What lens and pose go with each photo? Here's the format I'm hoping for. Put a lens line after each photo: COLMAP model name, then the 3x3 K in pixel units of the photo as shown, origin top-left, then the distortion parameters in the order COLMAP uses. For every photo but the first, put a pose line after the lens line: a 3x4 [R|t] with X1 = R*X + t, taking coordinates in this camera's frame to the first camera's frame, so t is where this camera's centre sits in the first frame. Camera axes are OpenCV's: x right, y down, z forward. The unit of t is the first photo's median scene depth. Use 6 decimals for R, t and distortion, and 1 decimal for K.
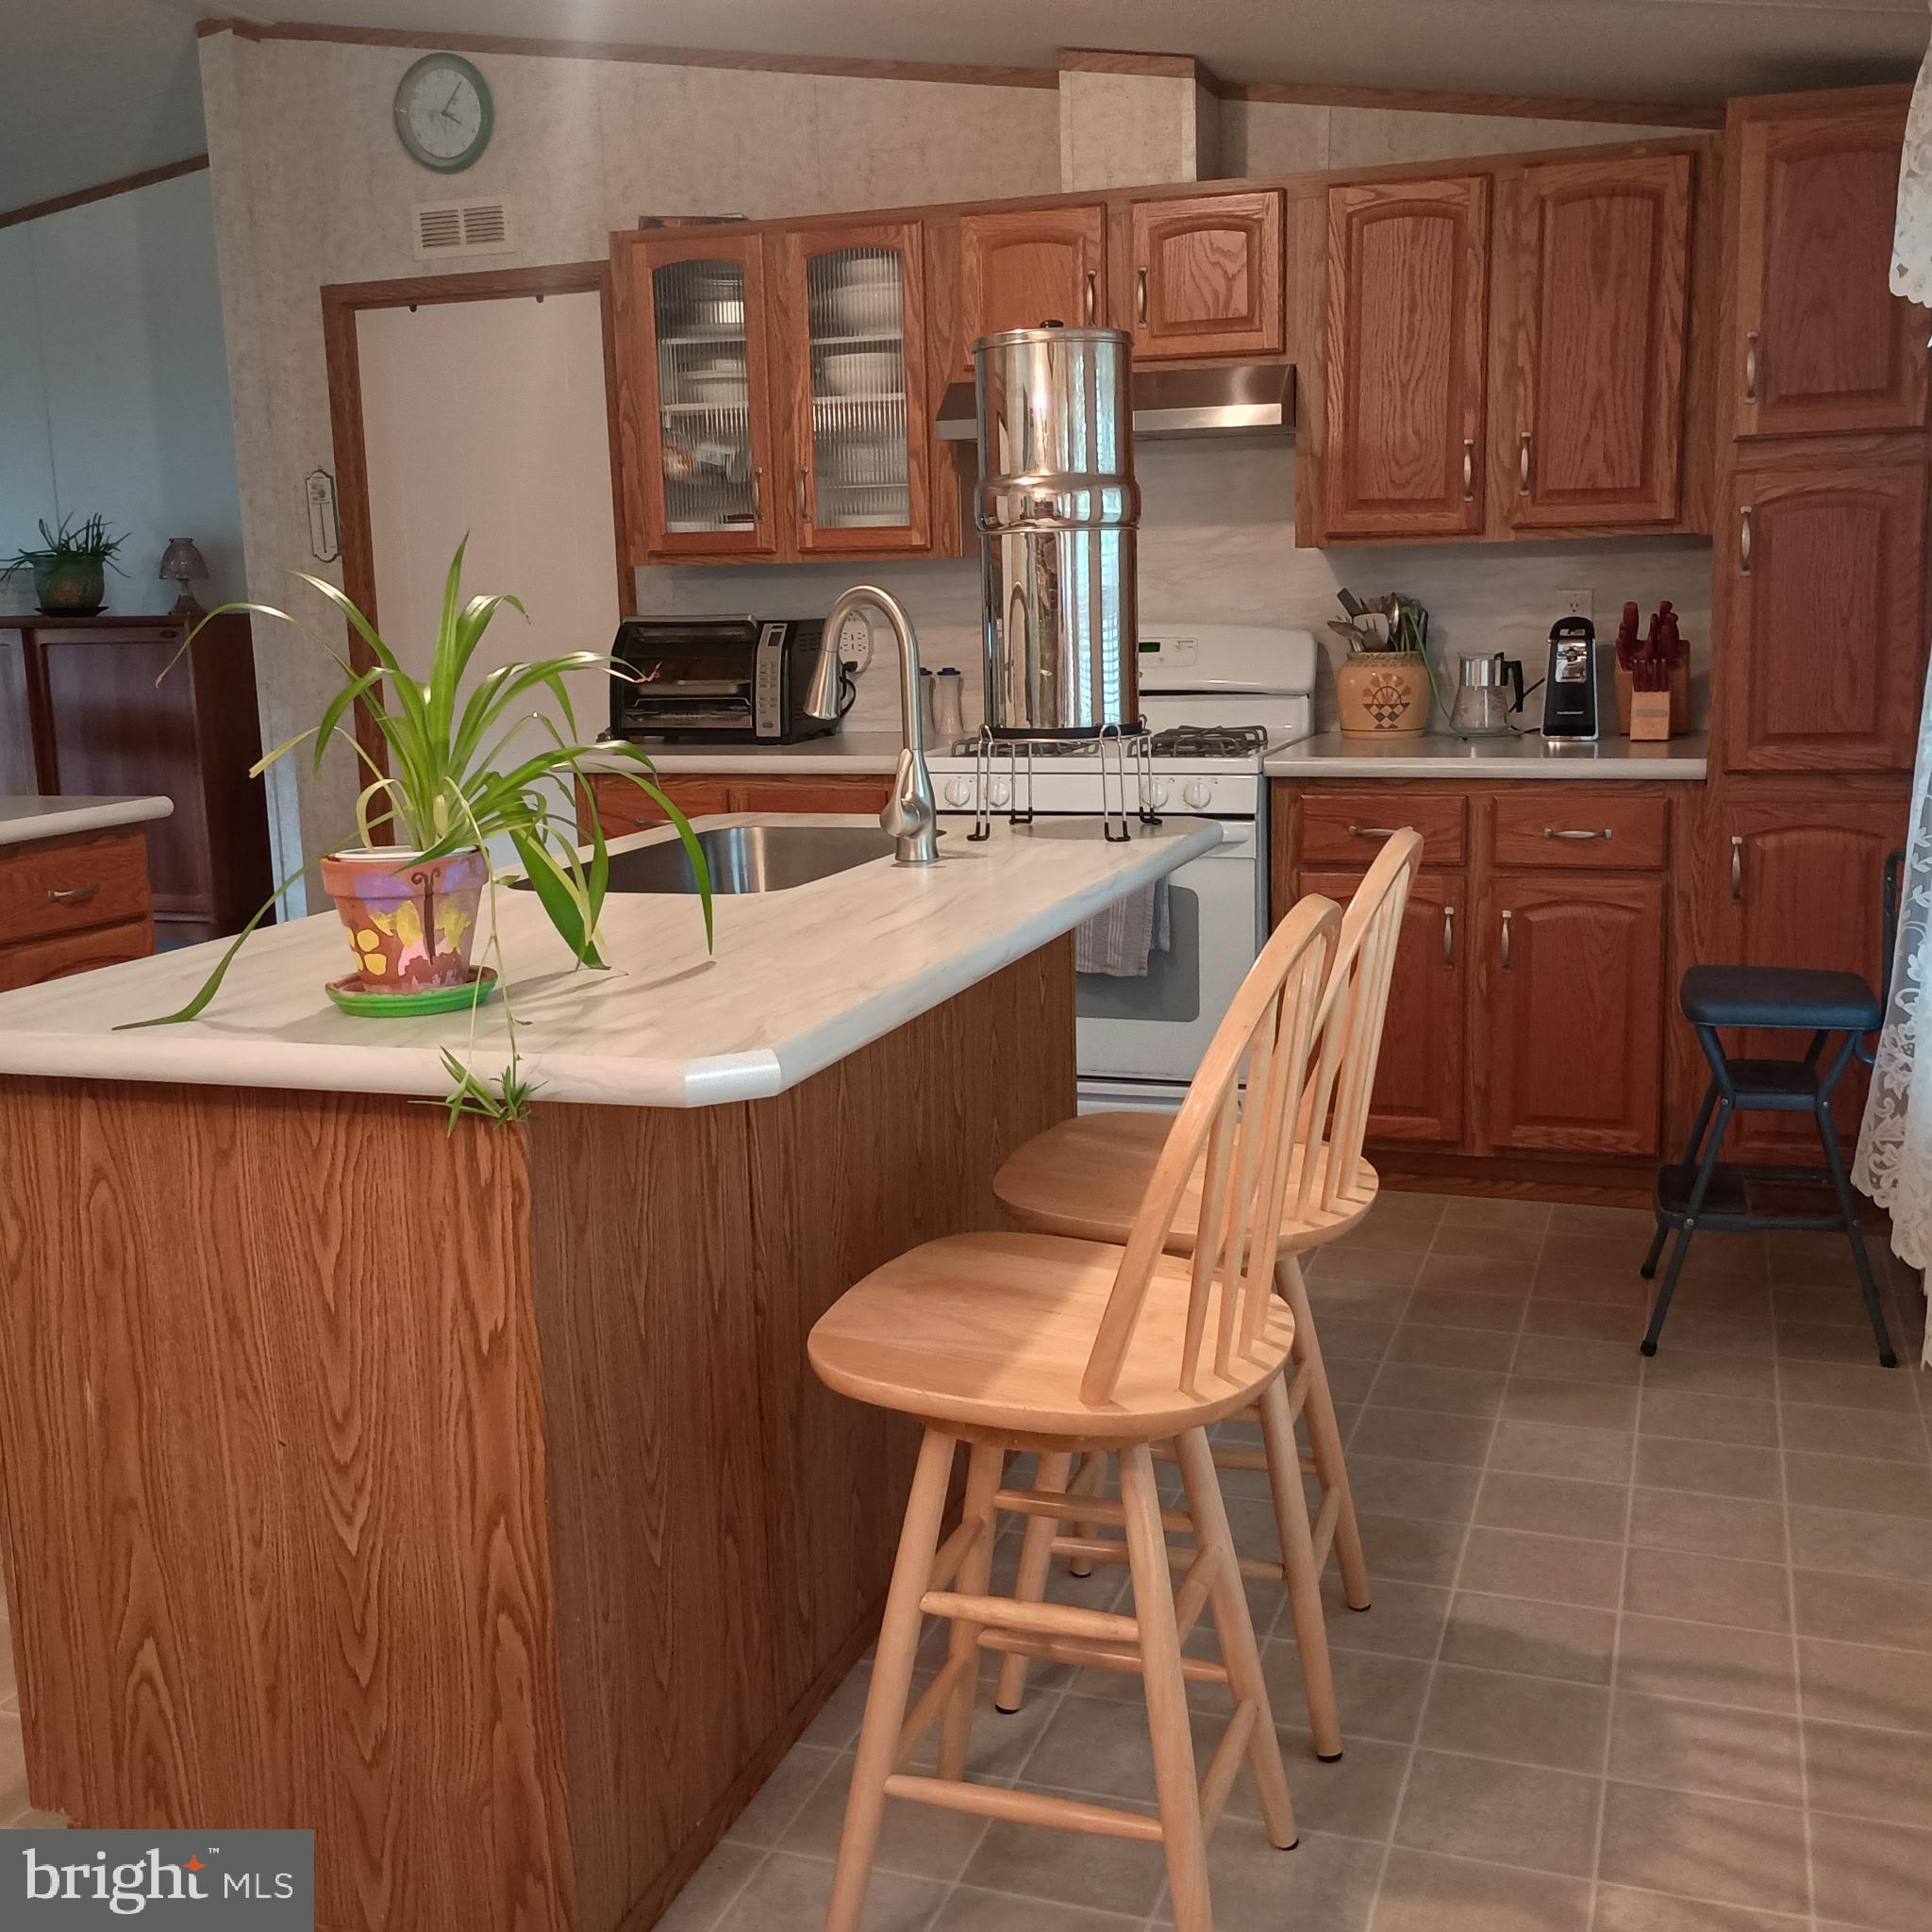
lens RADIAL K [[2134.8, 0, 961.6], [0, 2134.8, 965.3], [0, 0, 1]] dist [0.025369, 0.000000]
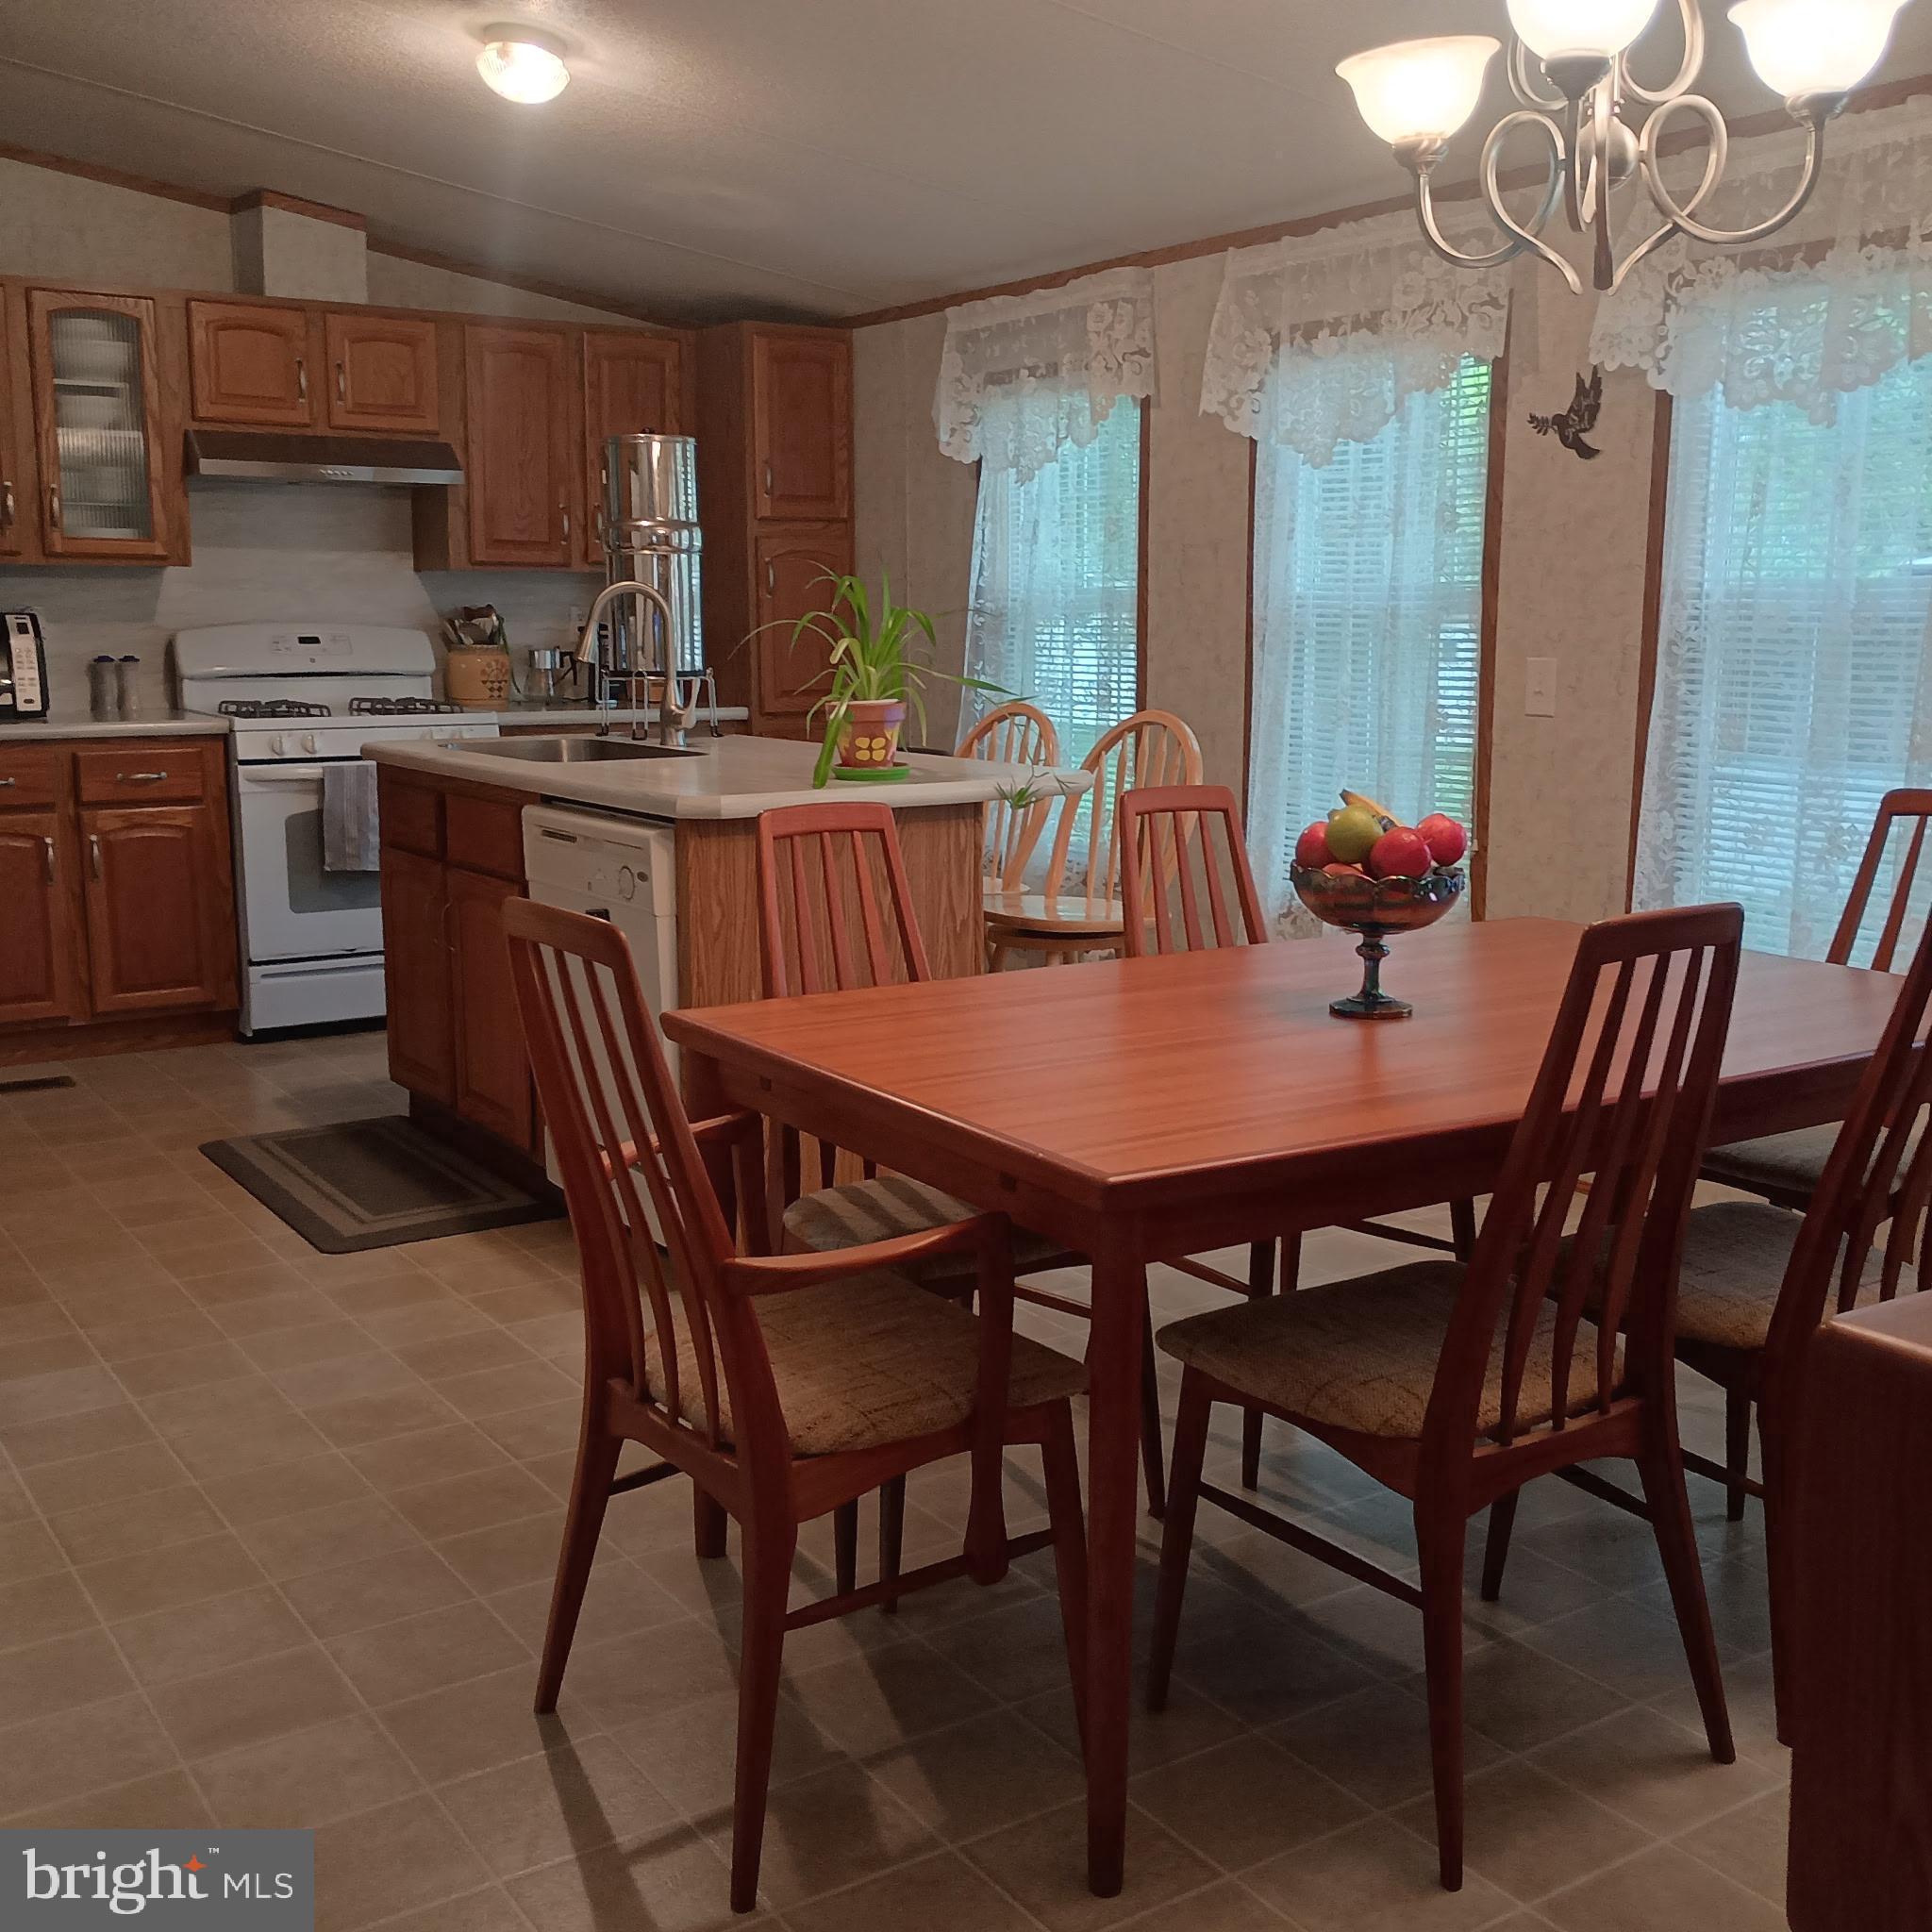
lens RADIAL K [[2134.8, 0, 953.5], [0, 2134.8, 975.7], [0, 0, 1]] dist [0.025369, 0.000000]
pose [[0.608376, -0.108546, 0.786191, -0.815778], [0.124968, 0.991347, 0.040167, 0.059651], [-0.783748, 0.073811, 0.616677, -0.129104]]
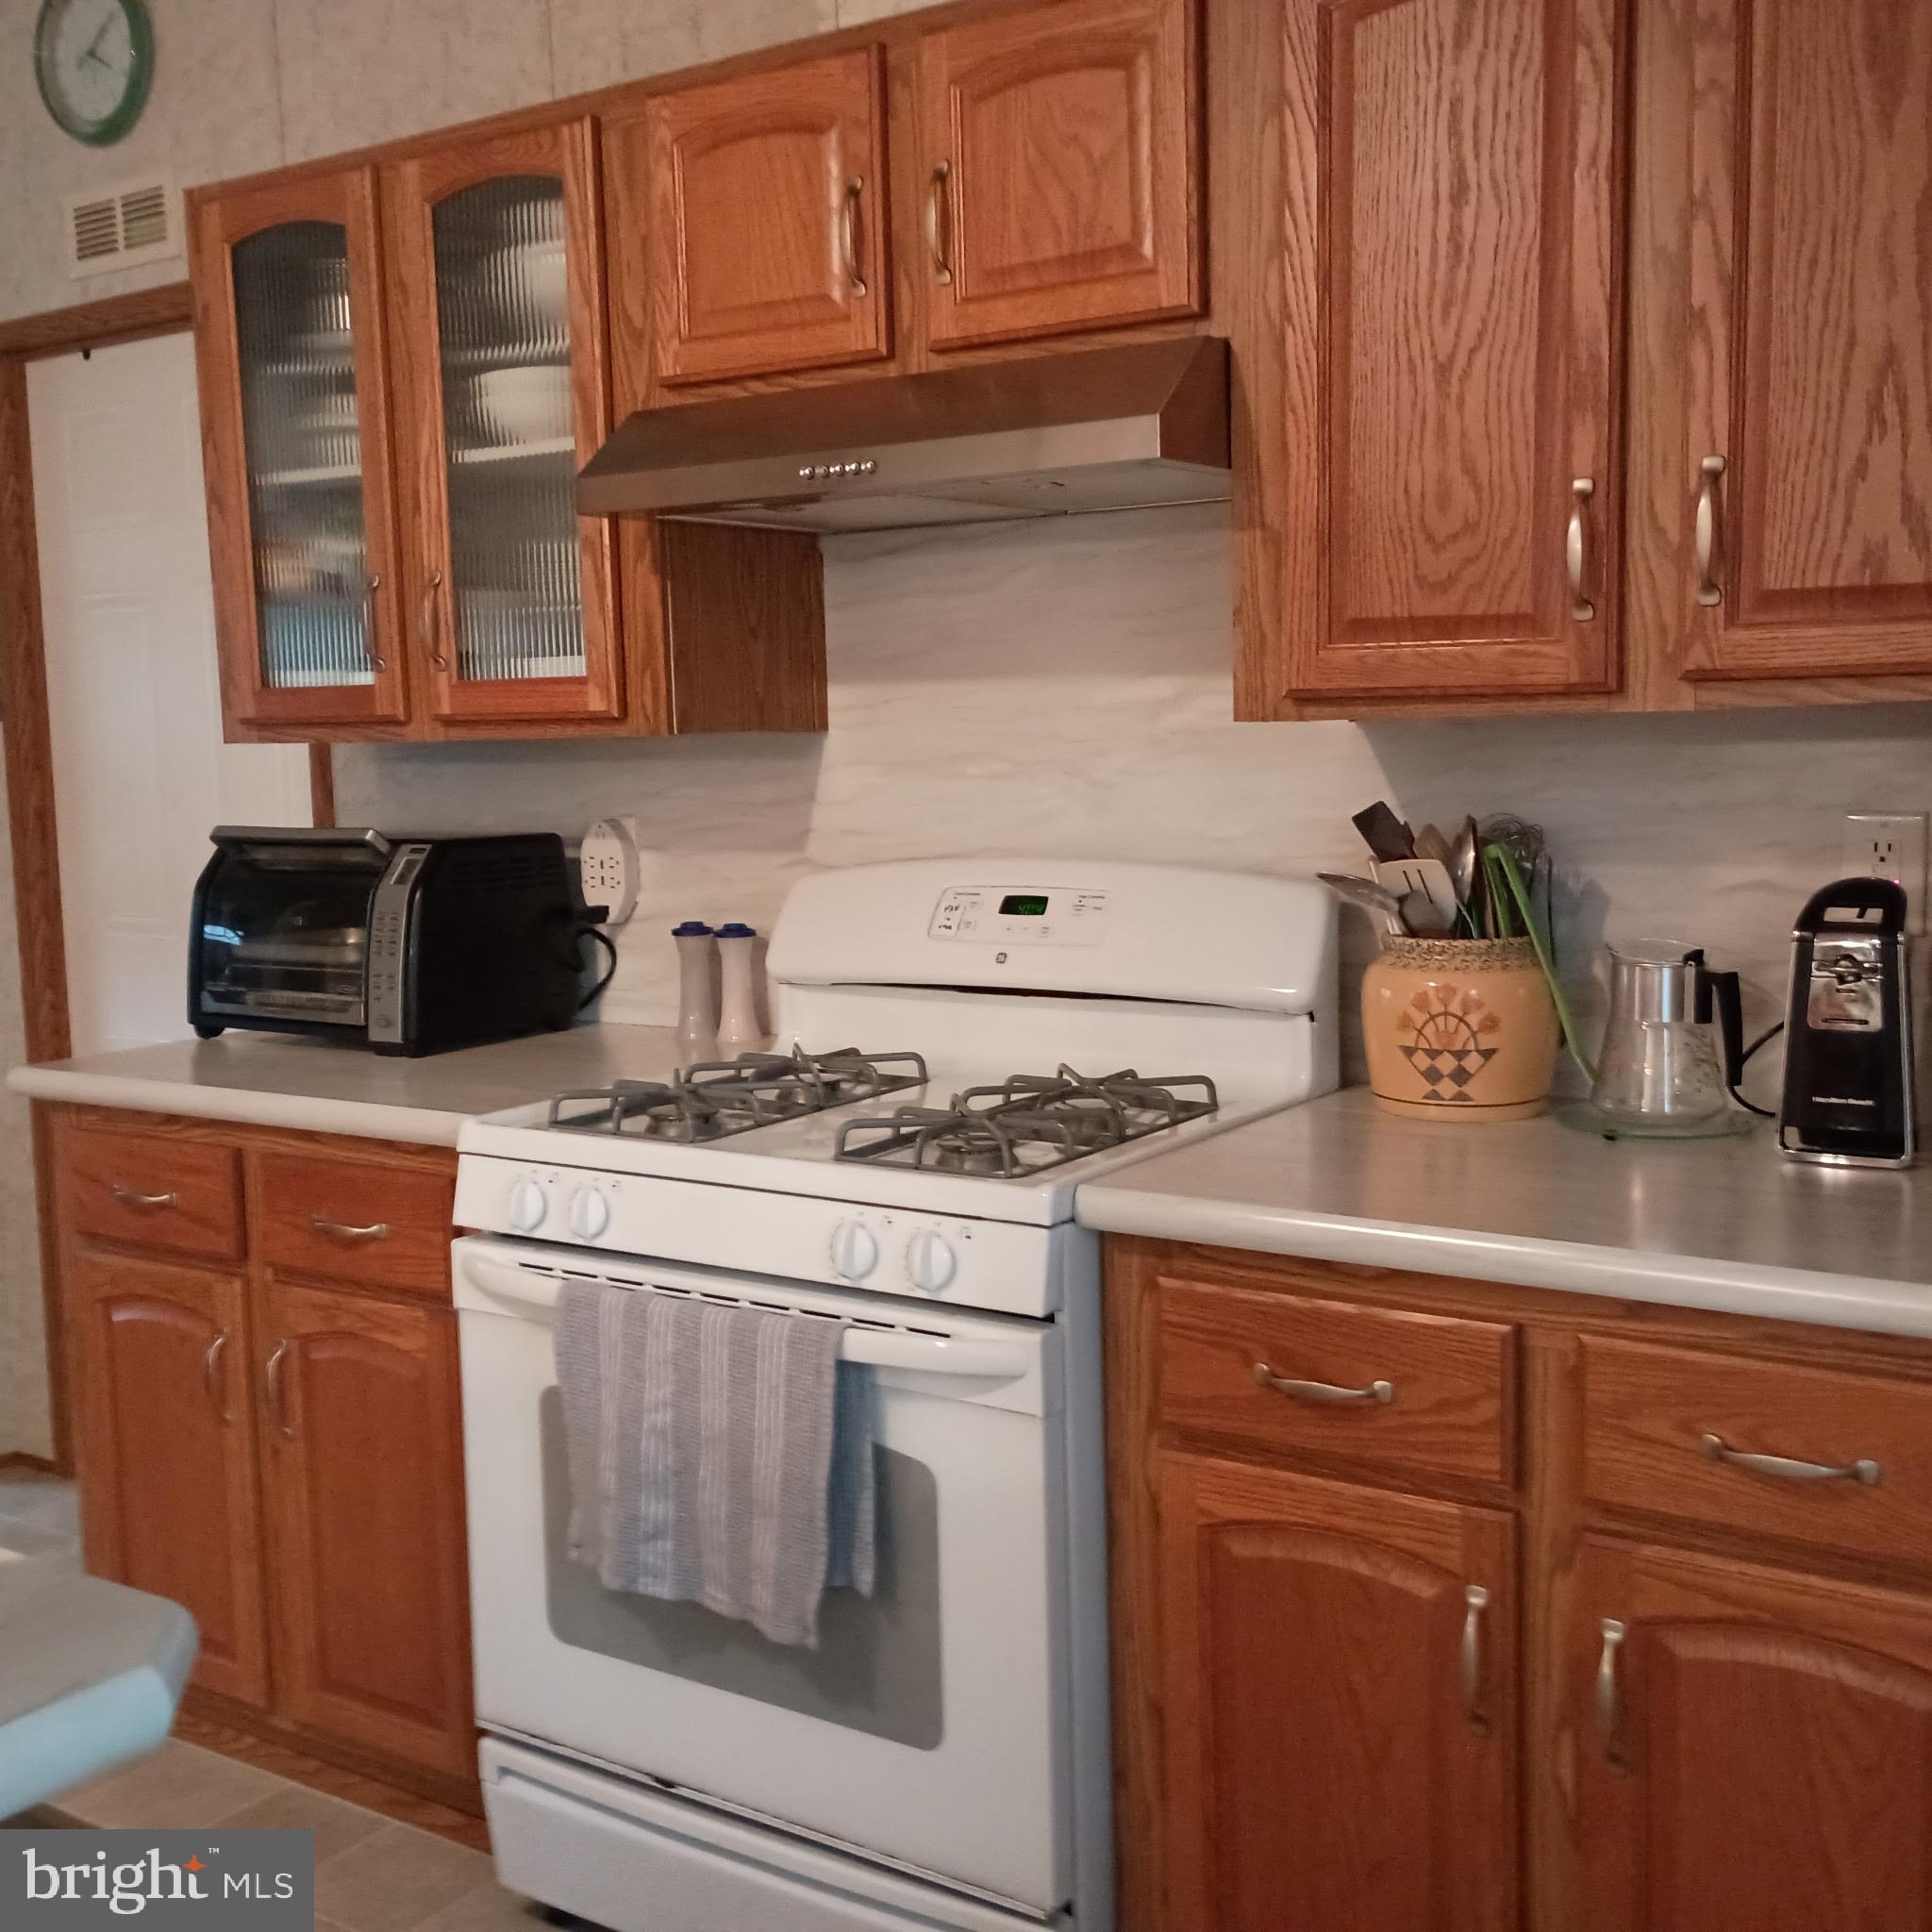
lens RADIAL K [[2134.8, 0, 967.7], [0, 2134.8, 950.8], [0, 0, 1]] dist [0.025369, 0.000000]
pose [[0.969309, 0.029859, -0.244027, 0.222160], [-0.048282, 0.996387, -0.069867, -0.111759], [0.241059, 0.079504, 0.967248, 0.547354]]
